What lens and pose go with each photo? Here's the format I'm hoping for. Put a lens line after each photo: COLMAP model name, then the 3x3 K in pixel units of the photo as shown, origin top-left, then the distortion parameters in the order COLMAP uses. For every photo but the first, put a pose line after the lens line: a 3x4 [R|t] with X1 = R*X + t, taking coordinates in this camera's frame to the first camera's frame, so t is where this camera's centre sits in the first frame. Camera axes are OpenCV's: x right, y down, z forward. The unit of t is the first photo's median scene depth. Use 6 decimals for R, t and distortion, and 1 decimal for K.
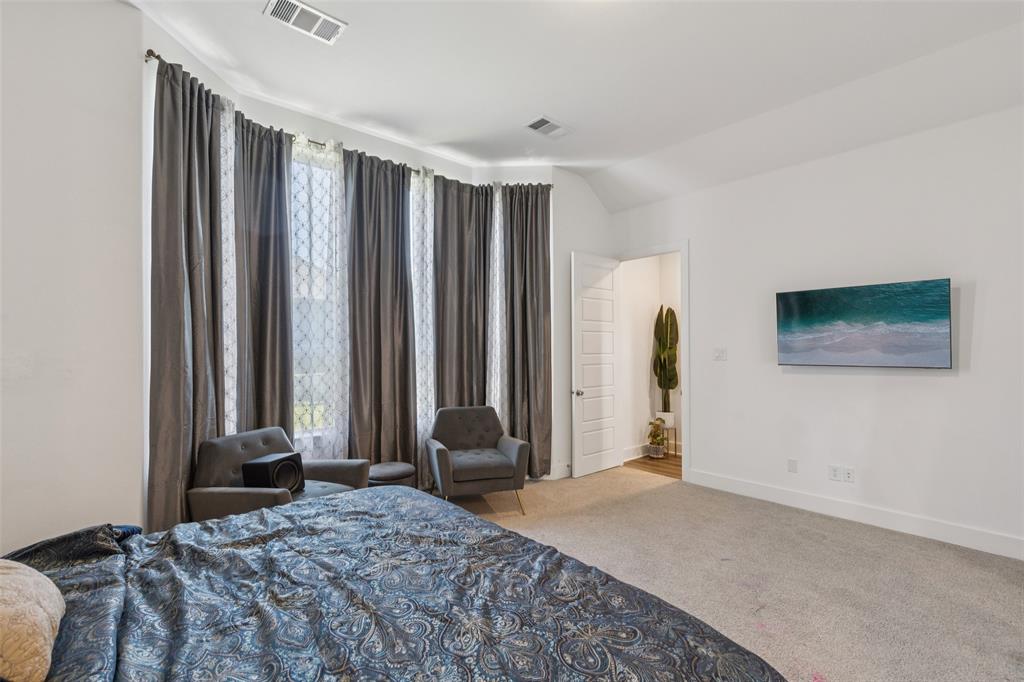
lens RADIAL K [[460.5, 0, 515.1], [0, 460.5, 347.3], [0, 0, 1]] dist [0.004531, -0.000127]
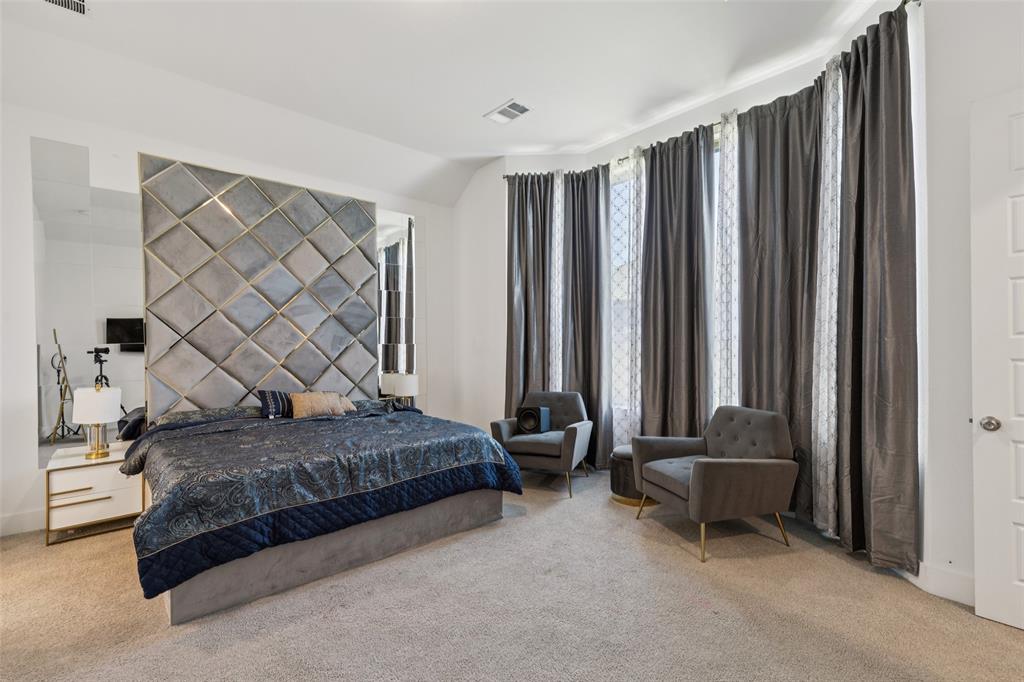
lens RADIAL K [[460.5, 0, 515.1], [0, 460.5, 347.3], [0, 0, 1]] dist [0.004531, -0.000127]
pose [[-0.010048, 0.012088, -0.999876, 0.686416], [0.016953, 0.999785, 0.011916, 0.014473], [0.999806, -0.016831, -0.010251, 0.666892]]
